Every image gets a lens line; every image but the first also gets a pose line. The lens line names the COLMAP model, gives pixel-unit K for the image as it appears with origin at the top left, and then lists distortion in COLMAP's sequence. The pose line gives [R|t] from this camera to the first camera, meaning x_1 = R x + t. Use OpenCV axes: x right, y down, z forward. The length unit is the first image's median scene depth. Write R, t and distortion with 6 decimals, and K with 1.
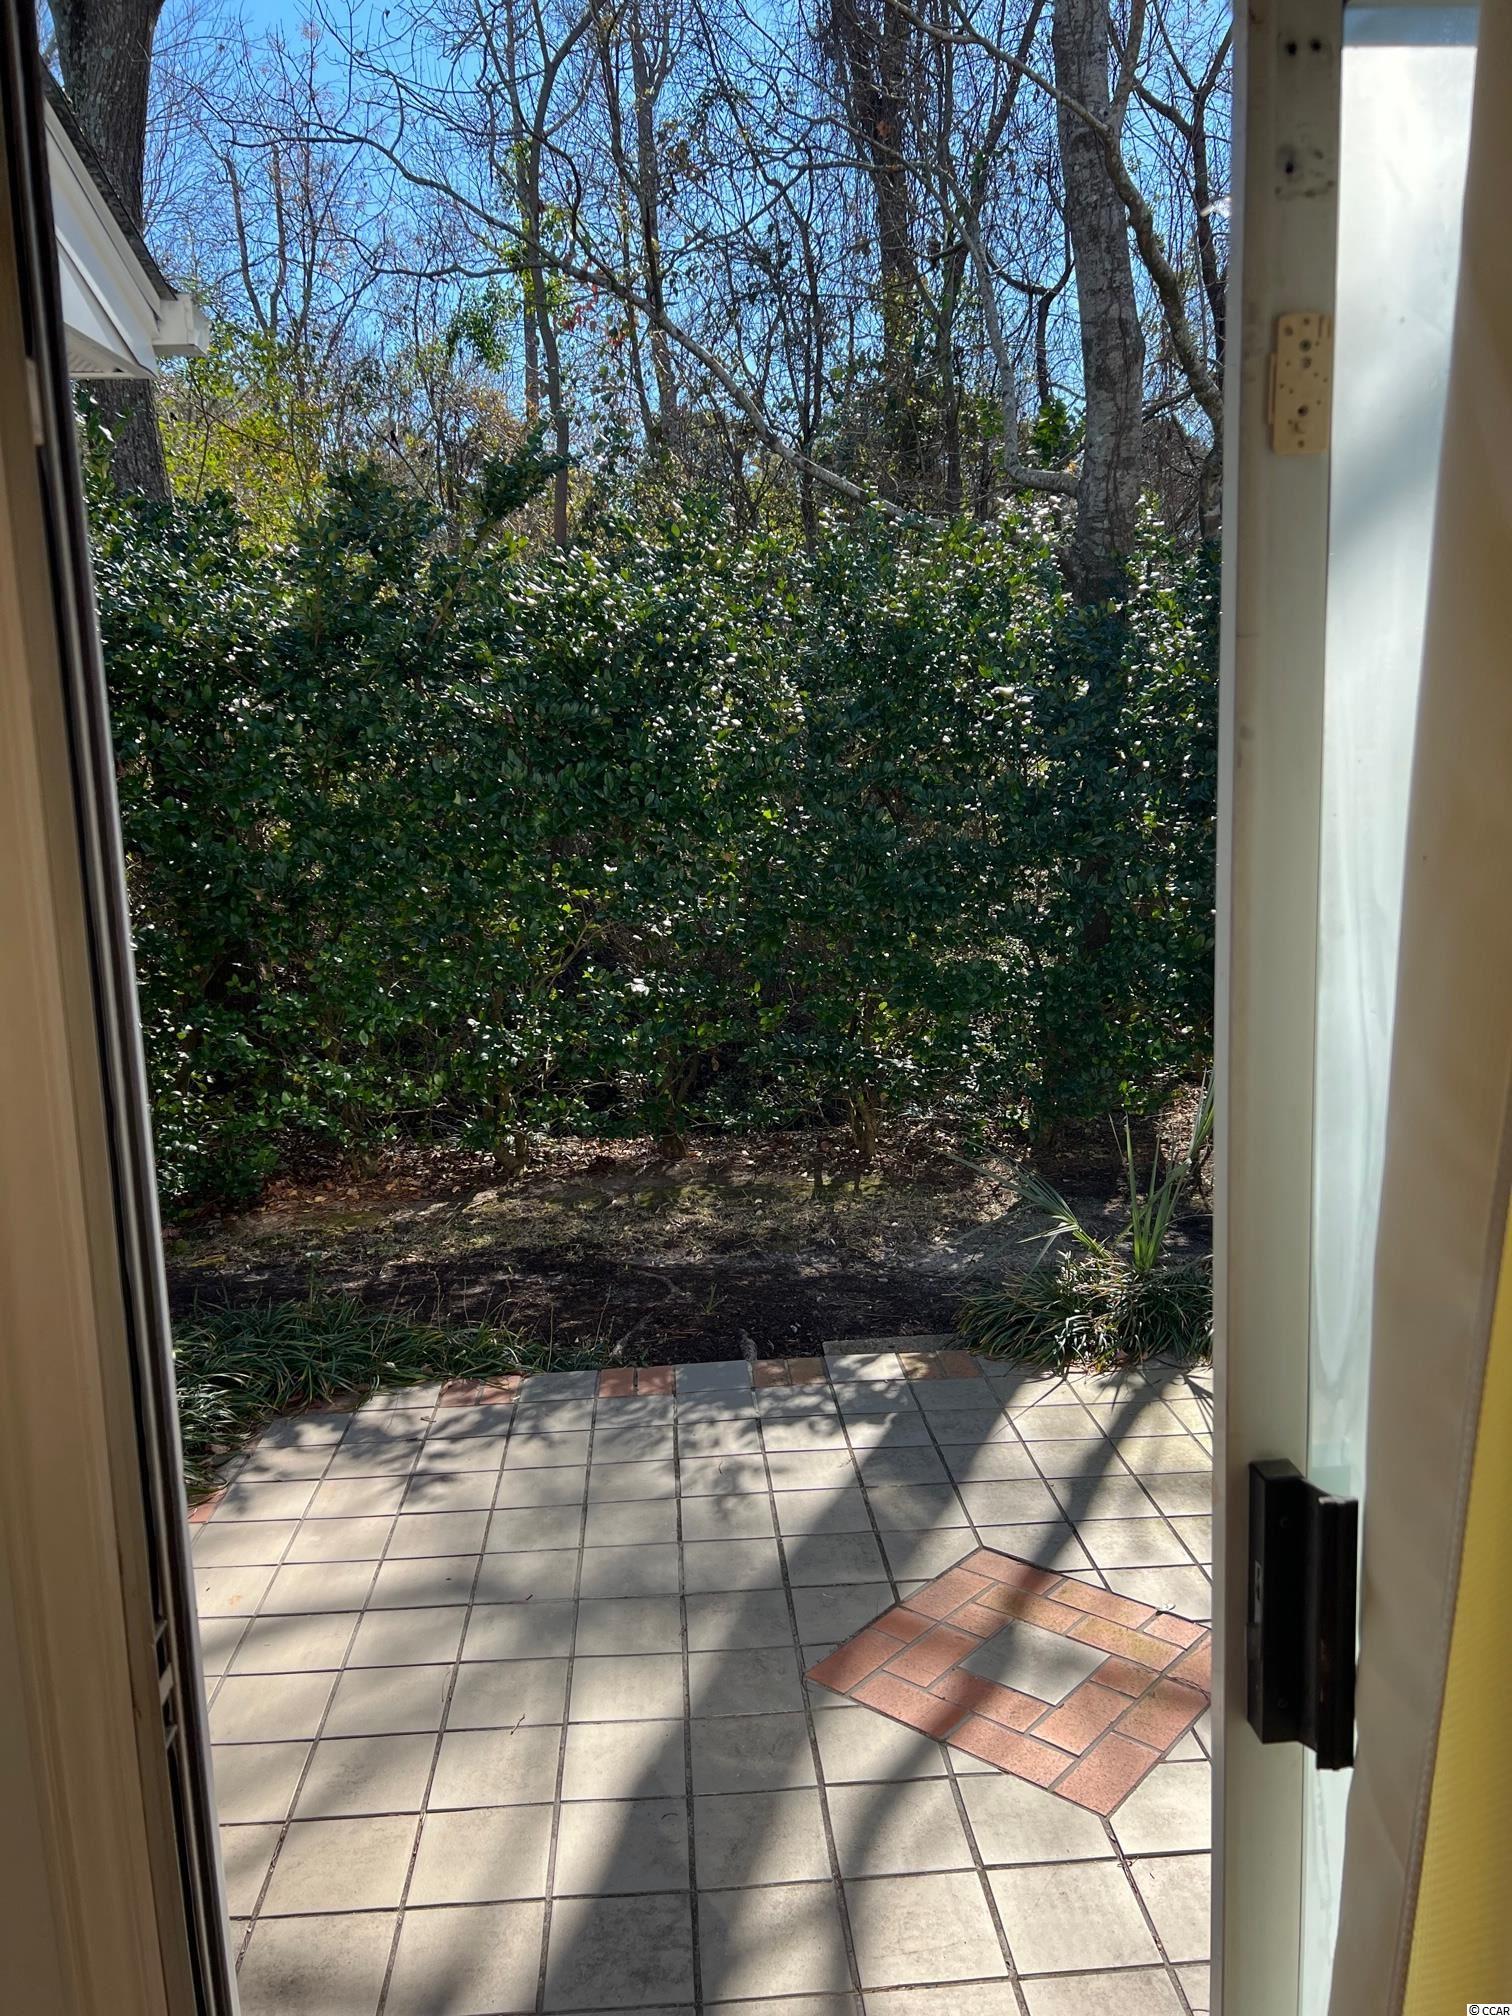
lens RADIAL K [[1528.9, 0, 743.7], [0, 1528.9, 989.7], [0, 0, 1]] dist [0.013394, 0.002438]
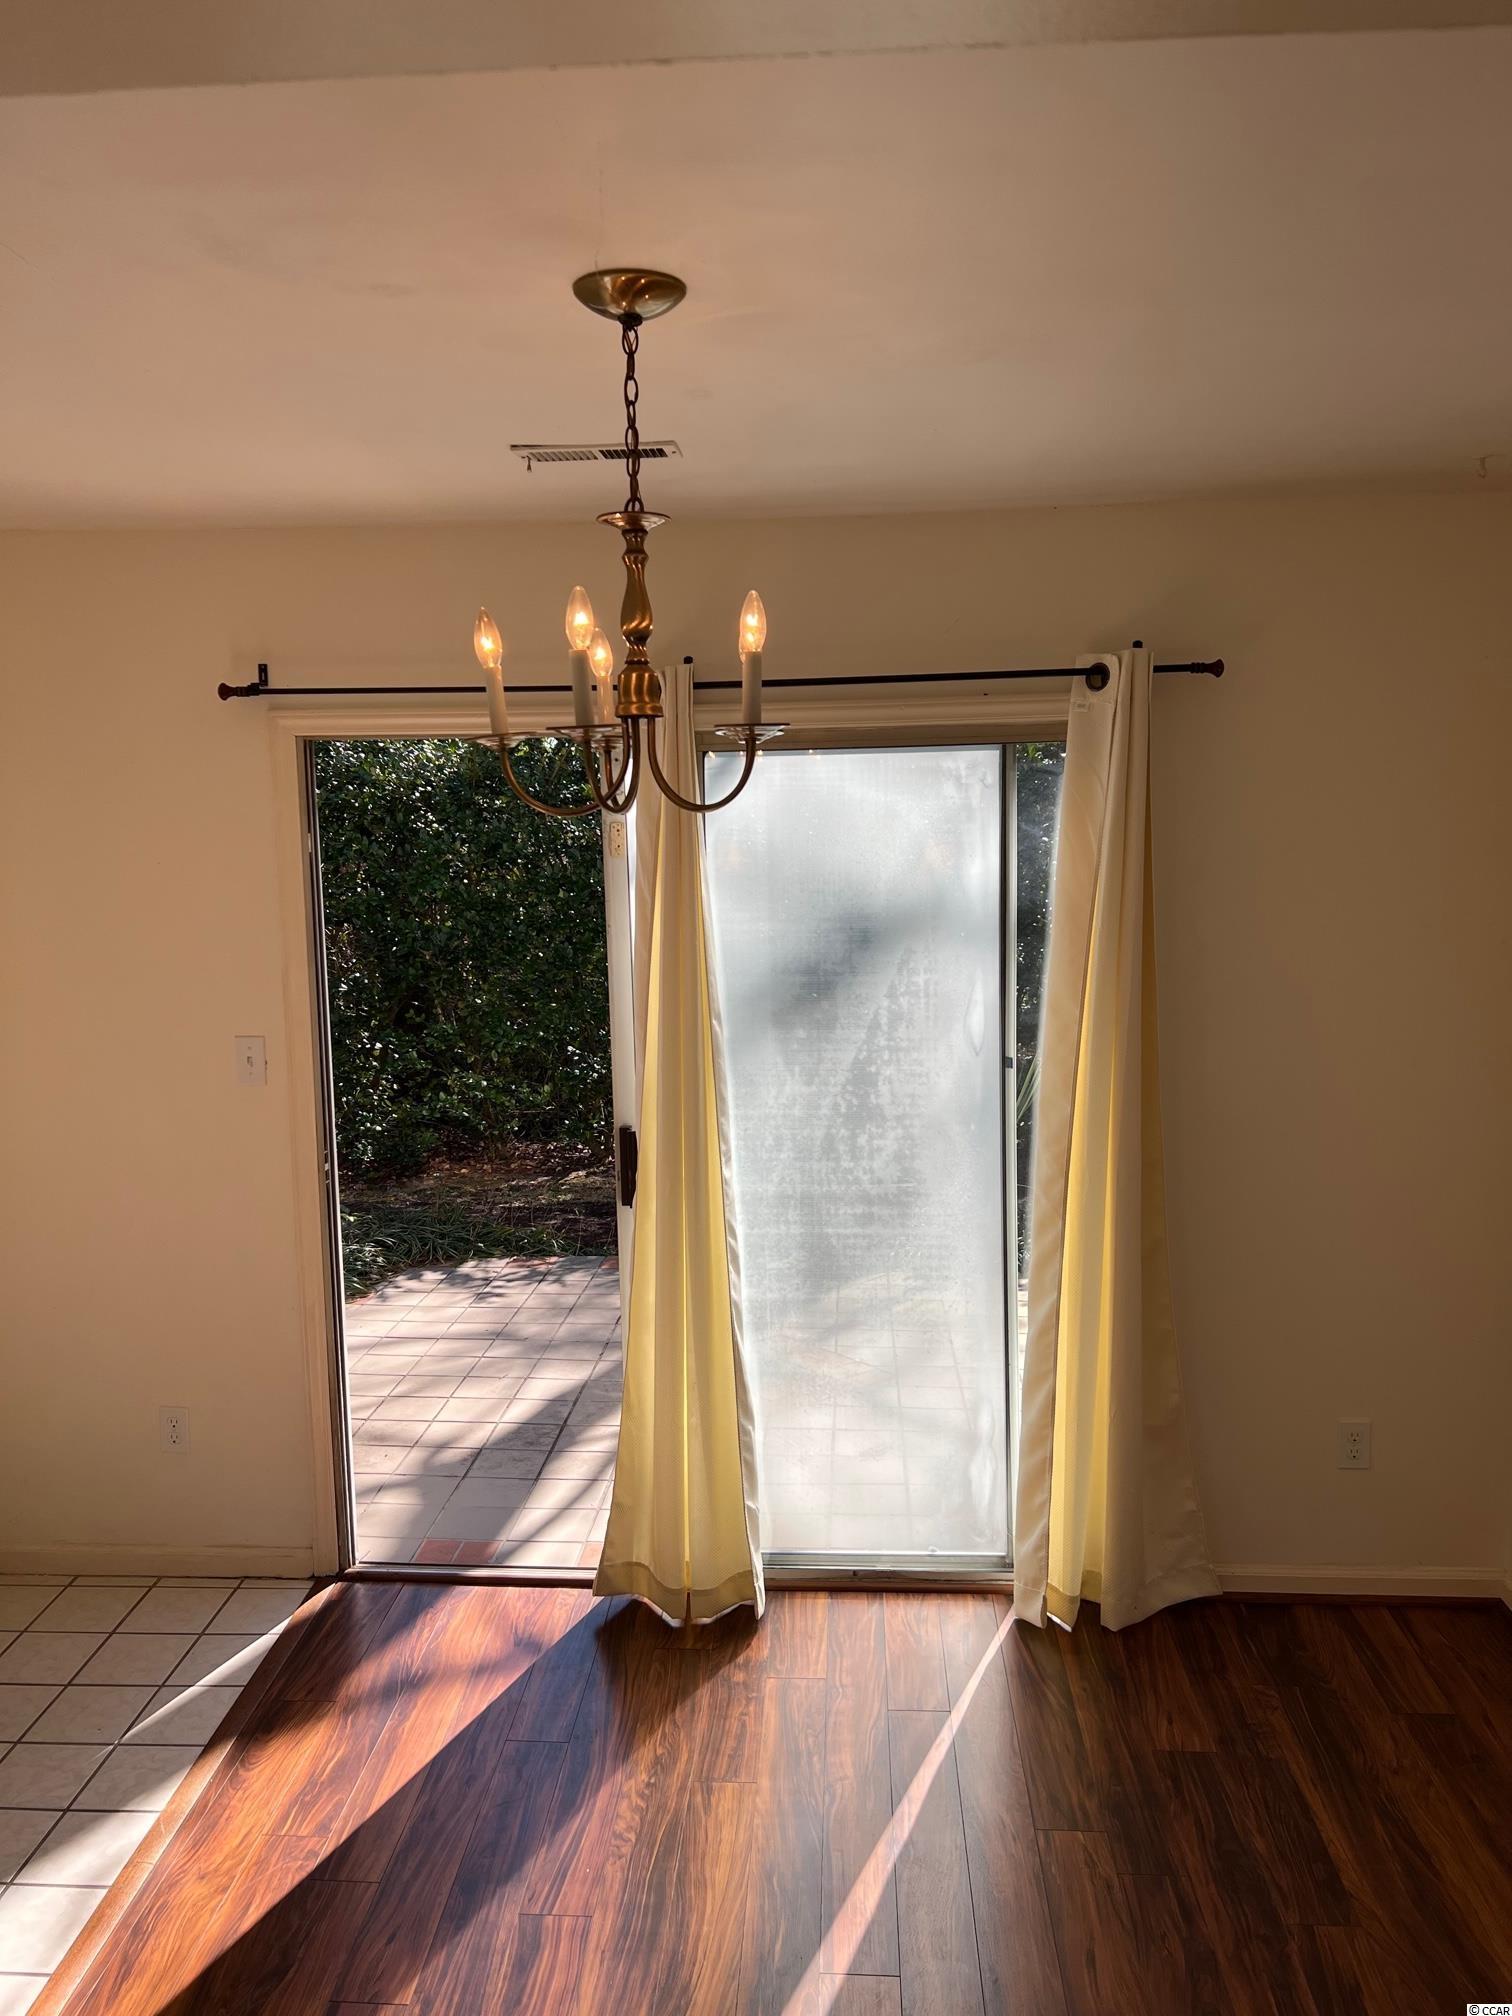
lens RADIAL K [[1528.9, 0, 764.6], [0, 1528.9, 1023.6], [0, 0, 1]] dist [0.013394, 0.002438]
pose [[0.992398, 0.037001, -0.117380, 0.254481], [-0.039679, 0.999001, -0.020556, 0.030253], [0.116502, 0.025058, 0.992874, -0.596709]]
